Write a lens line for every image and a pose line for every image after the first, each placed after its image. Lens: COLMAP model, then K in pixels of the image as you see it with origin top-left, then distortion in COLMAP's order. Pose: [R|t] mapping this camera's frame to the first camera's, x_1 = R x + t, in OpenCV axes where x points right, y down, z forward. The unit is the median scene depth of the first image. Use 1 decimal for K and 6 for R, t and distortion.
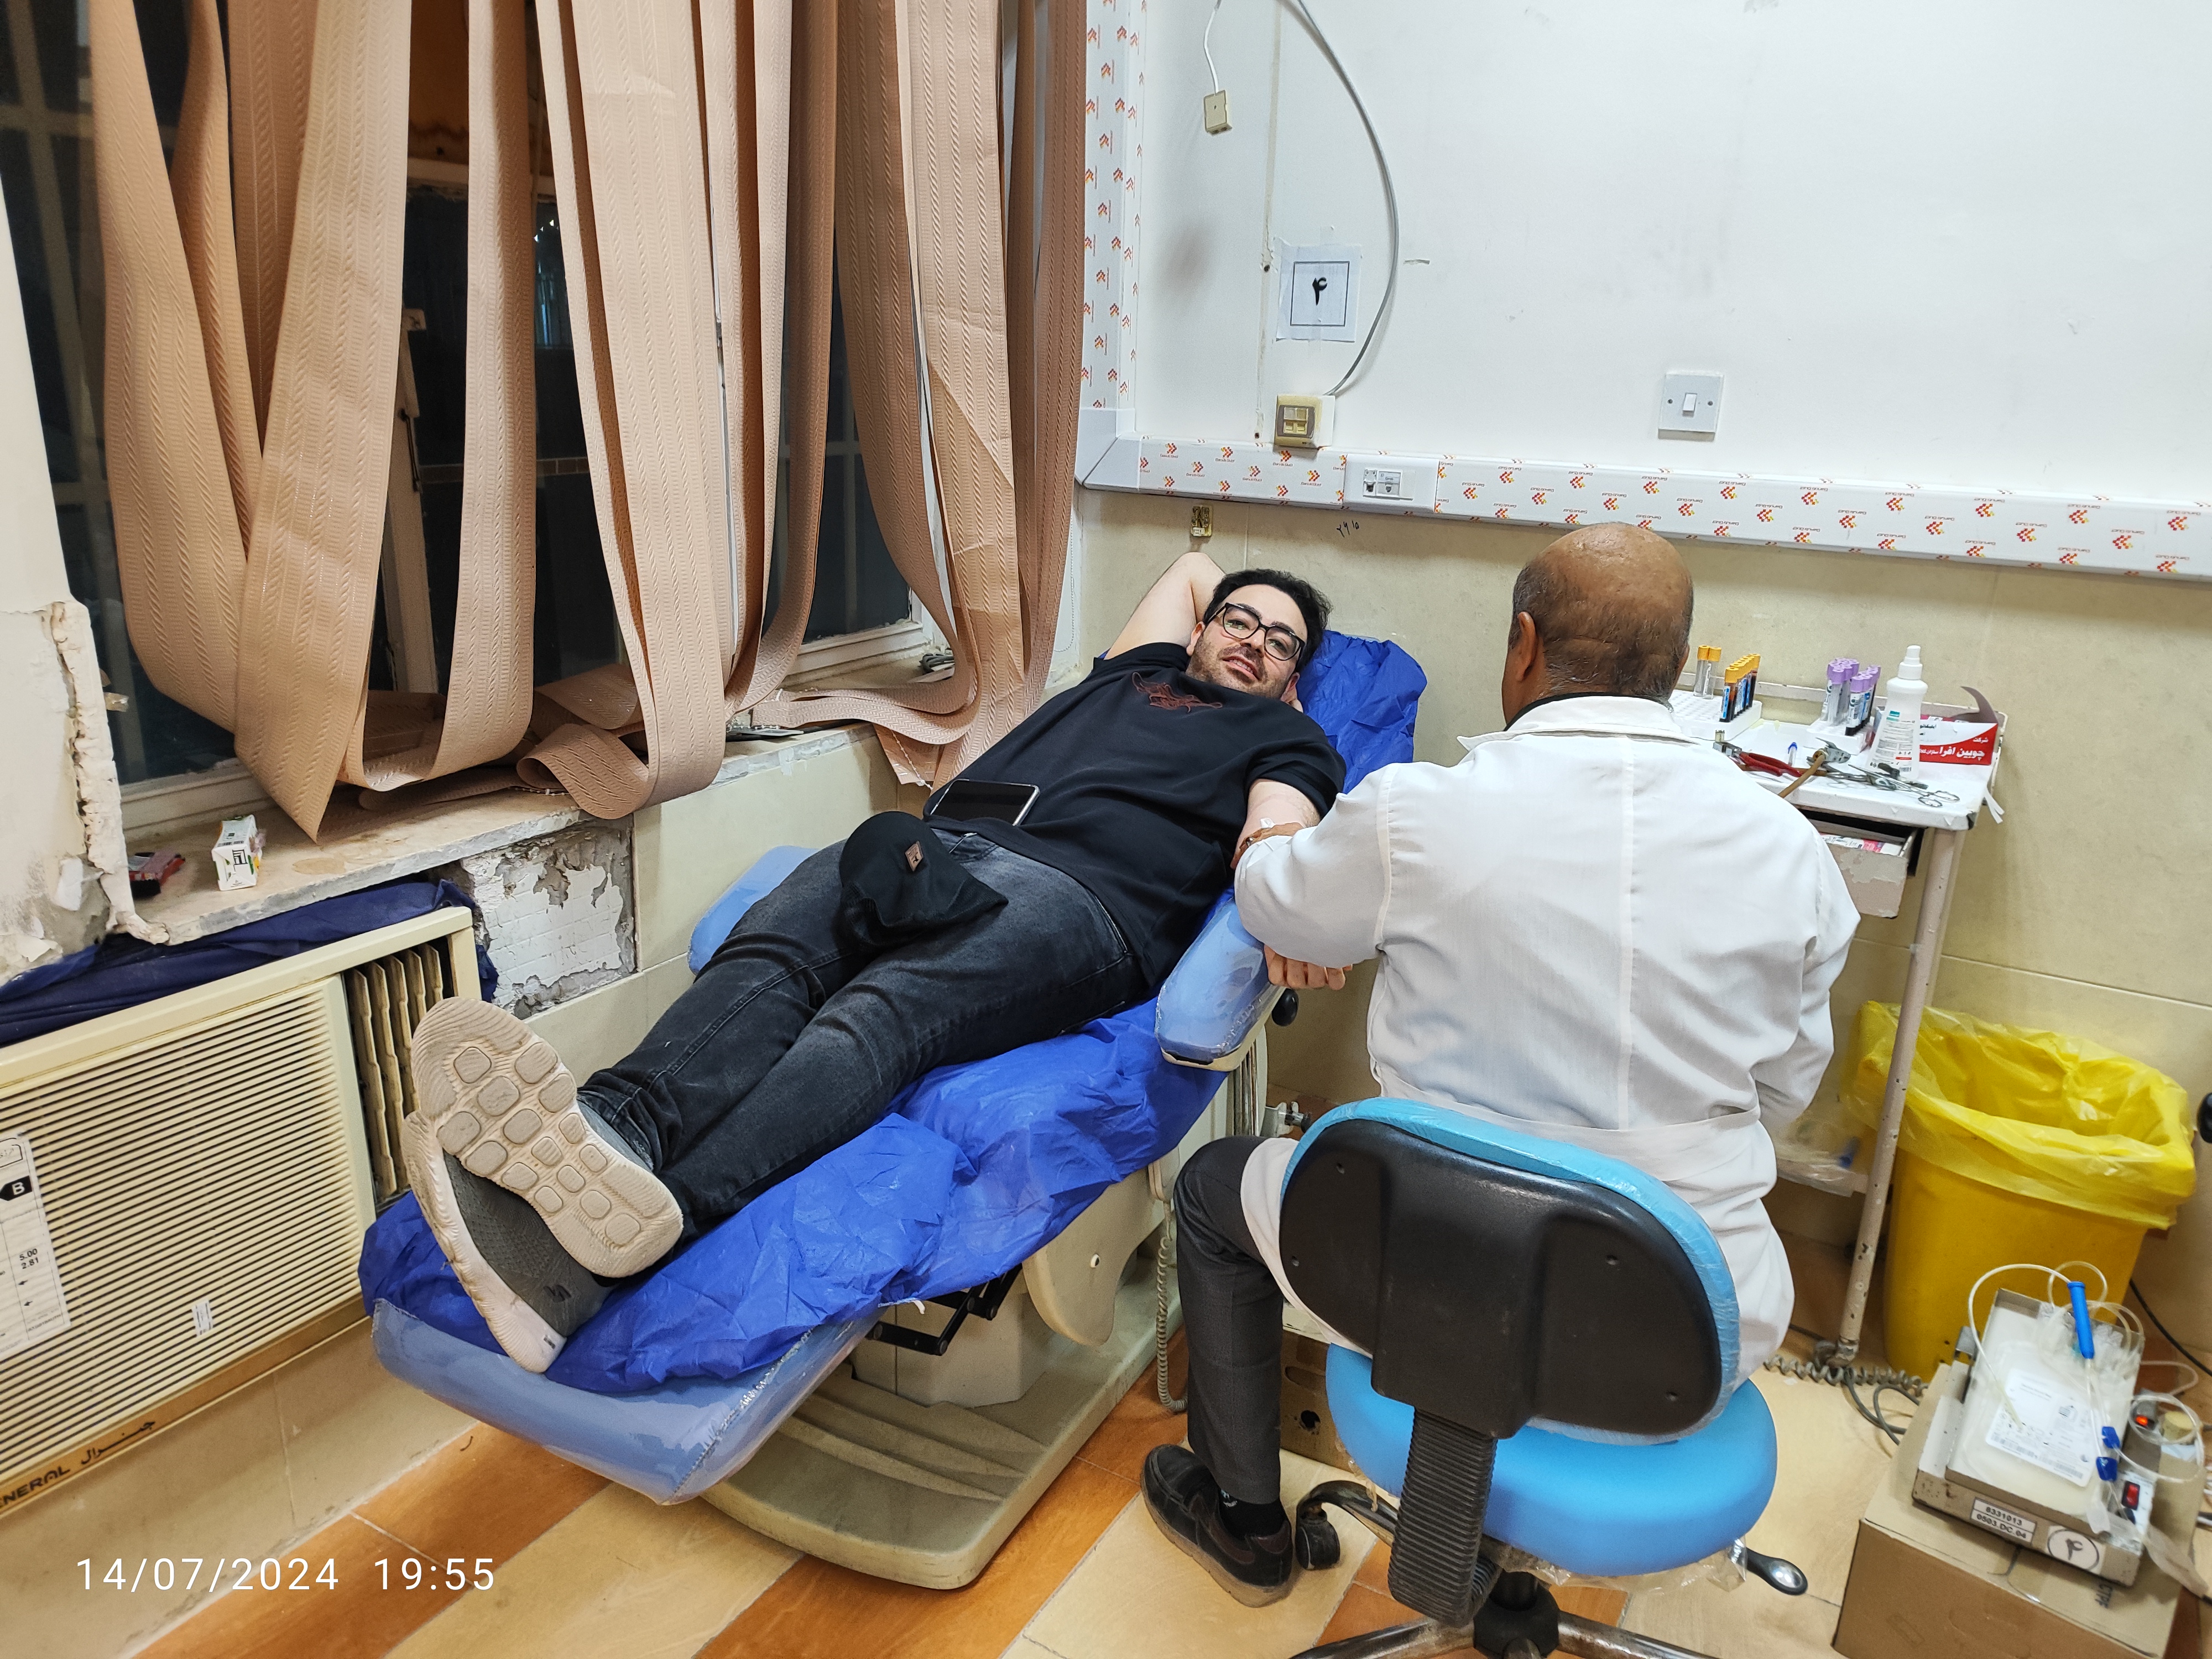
lens RADIAL K [[1571.8, 0, 1075.0], [0, 1571.8, 841.1], [0, 0, 1]] dist [0.036535, -0.026201]
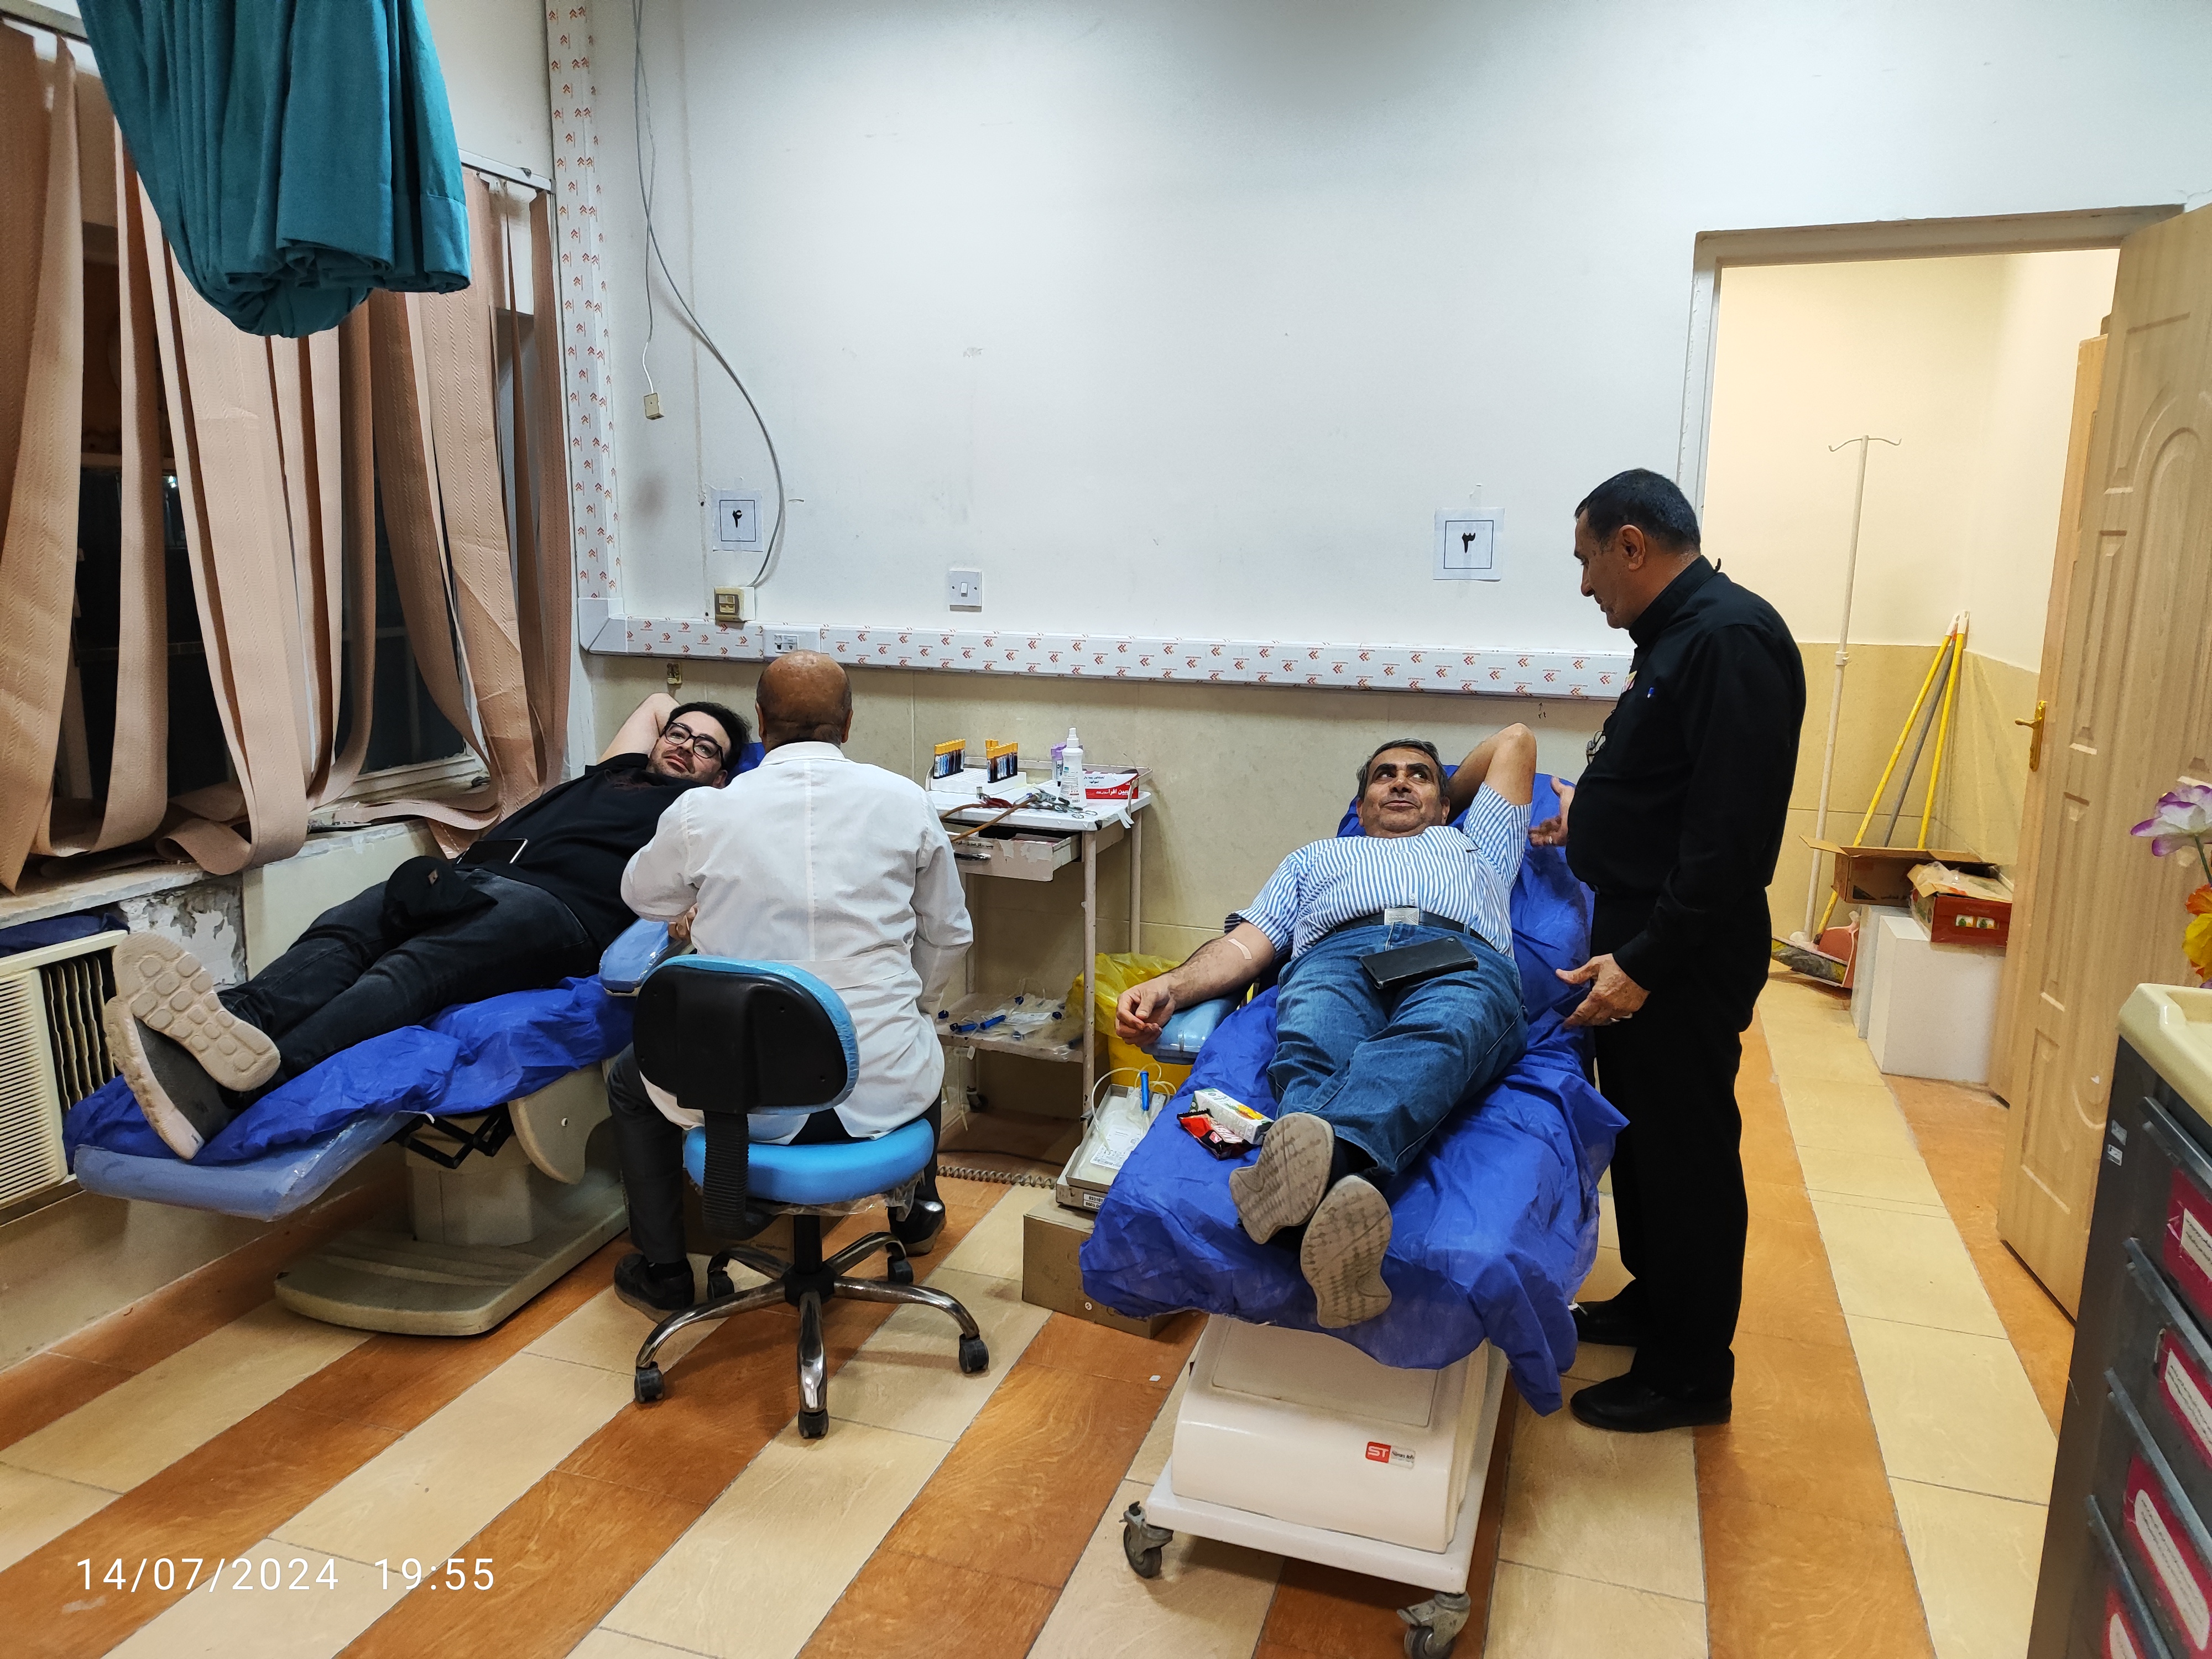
lens RADIAL K [[1571.8, 0, 1075.0], [0, 1571.8, 841.1], [0, 0, 1]] dist [0.036535, -0.026201]
pose [[0.976482, -0.057829, 0.207699, 0.186460], [0.079567, 0.992013, -0.097876, 0.167664], [-0.200380, 0.112100, 0.973284, -0.644029]]
